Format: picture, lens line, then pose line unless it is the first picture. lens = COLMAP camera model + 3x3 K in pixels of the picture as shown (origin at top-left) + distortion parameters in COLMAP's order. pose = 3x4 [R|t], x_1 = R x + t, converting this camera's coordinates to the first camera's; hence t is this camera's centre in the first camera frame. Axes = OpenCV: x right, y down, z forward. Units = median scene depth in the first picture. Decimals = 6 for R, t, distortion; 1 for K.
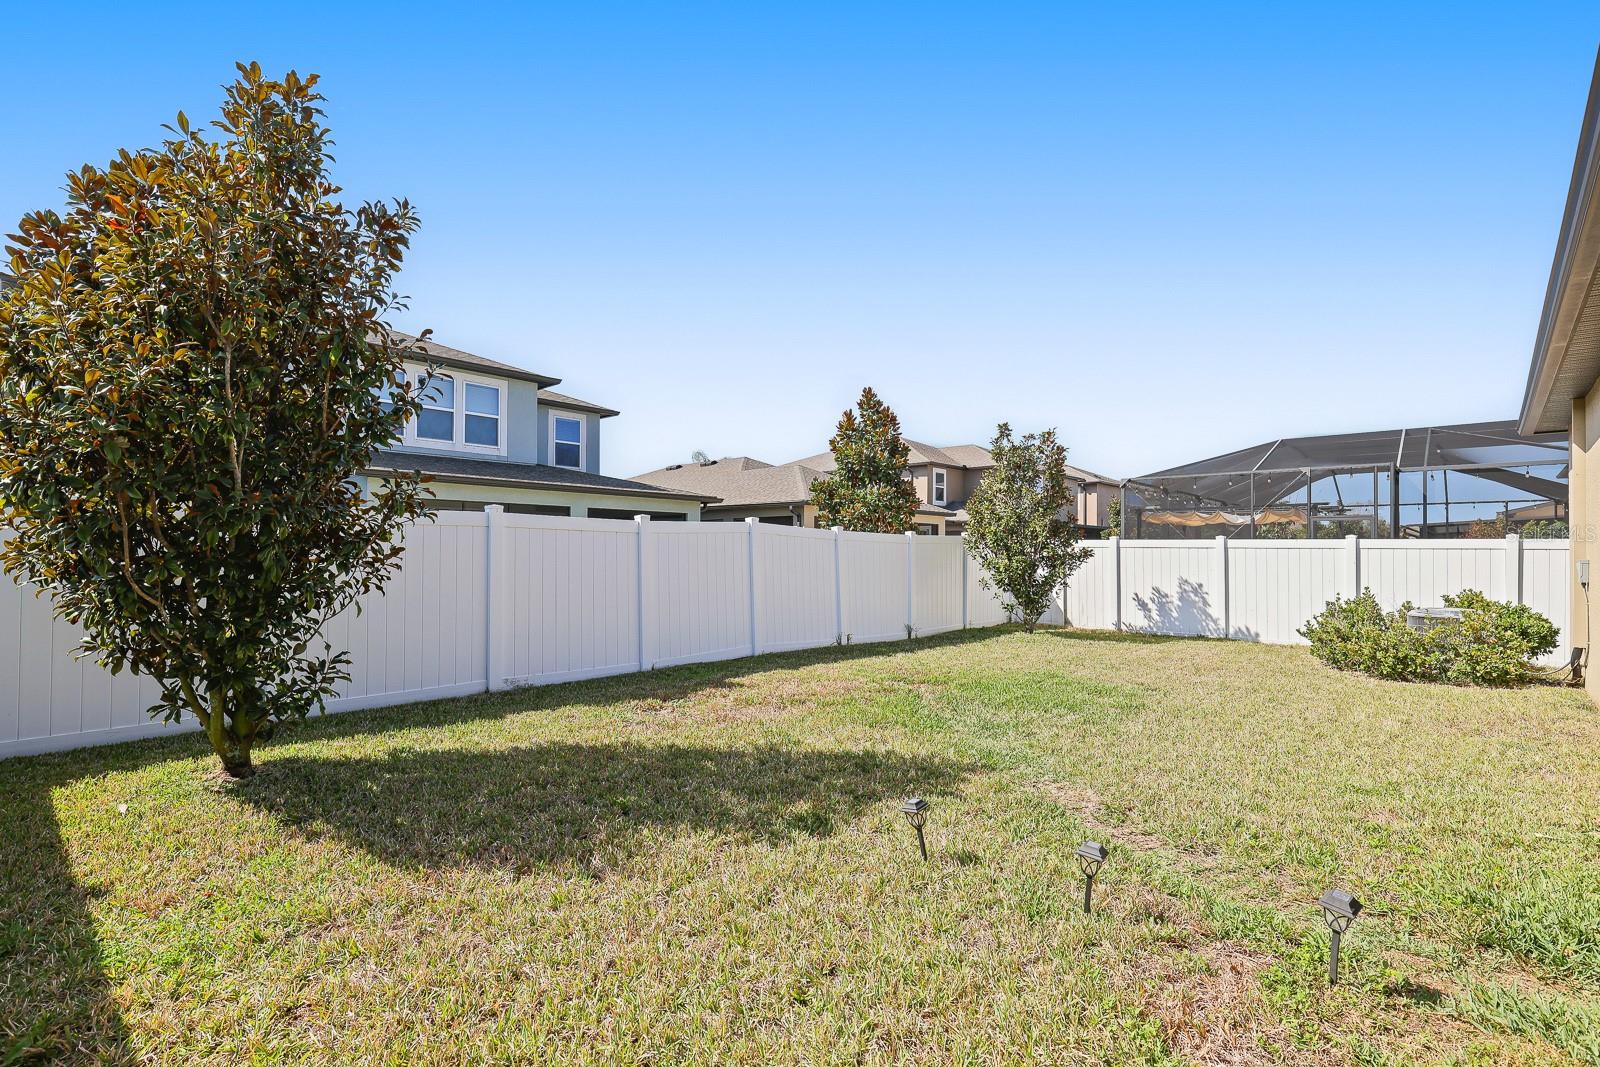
lens RADIAL K [[752.3, 0, 805.9], [0, 752.3, 544.3], [0, 0, 1]] dist [0.000577, -0.000033]
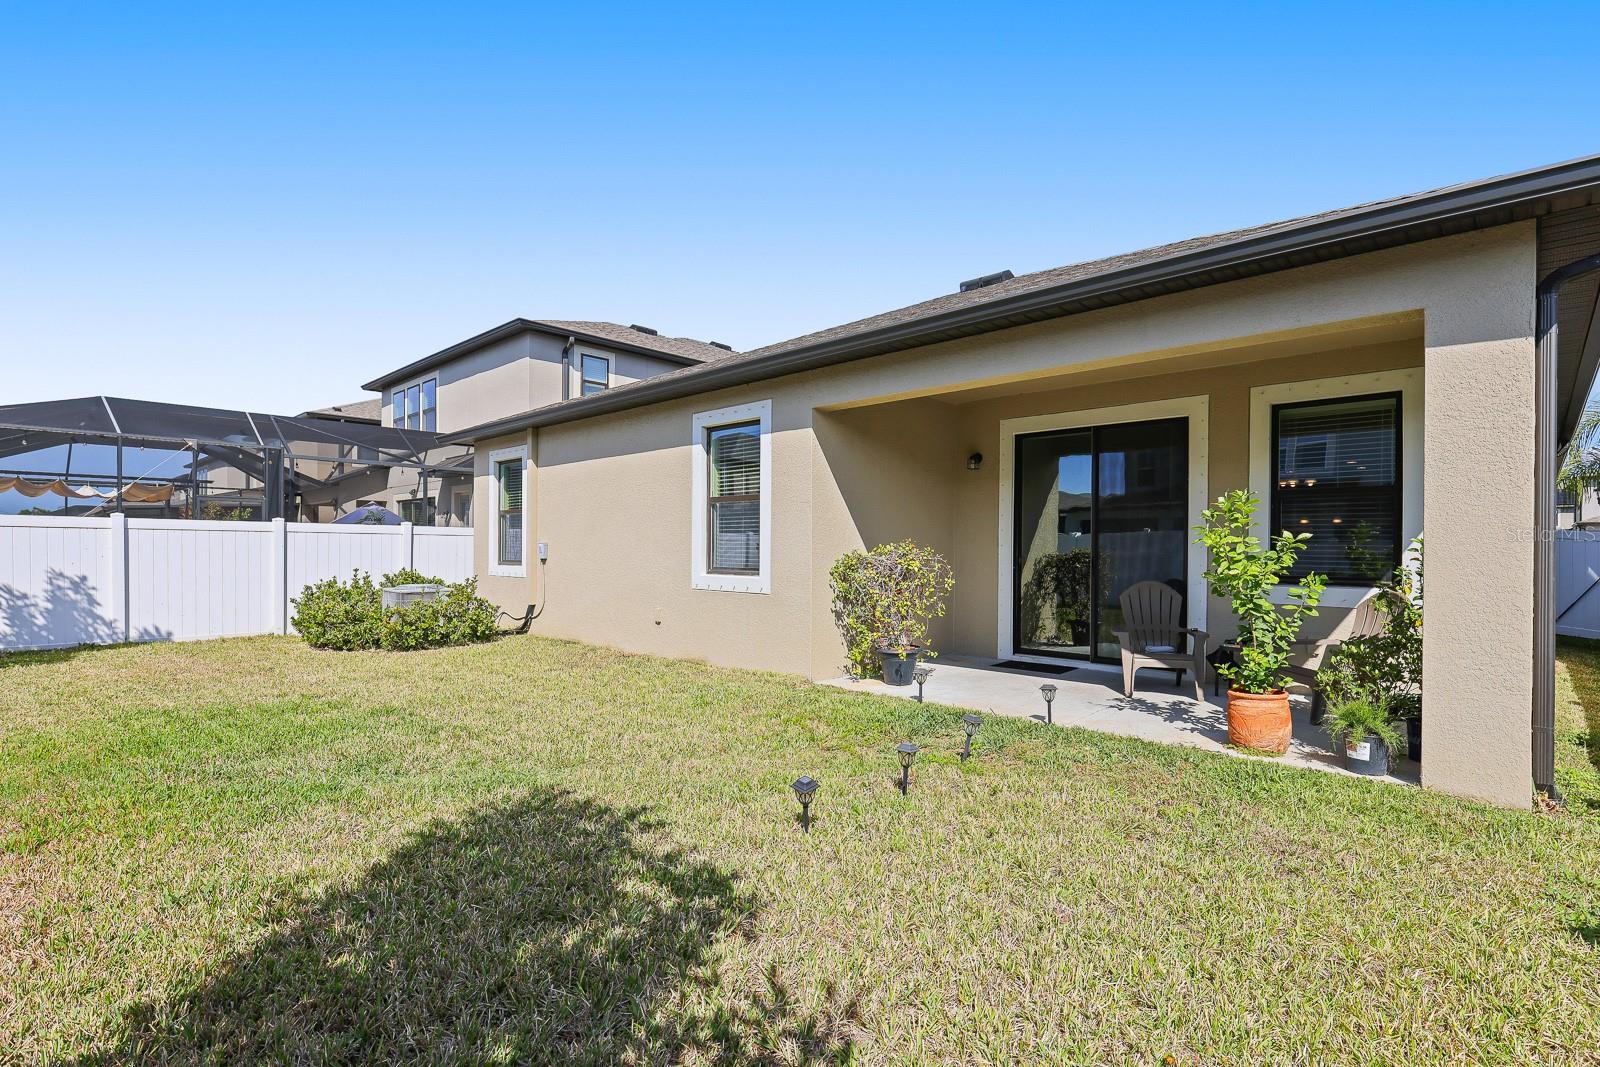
lens RADIAL K [[793.2, 0, 800.0], [0, 793.2, 533.5], [0, 0, 1]] dist [-0.000221, -0.000109]
pose [[0.060994, -0.000014, 0.998138, -0.228456], [-0.009861, 0.999951, 0.000617, 0.001895], [-0.998089, -0.009881, 0.060991, 0.240415]]
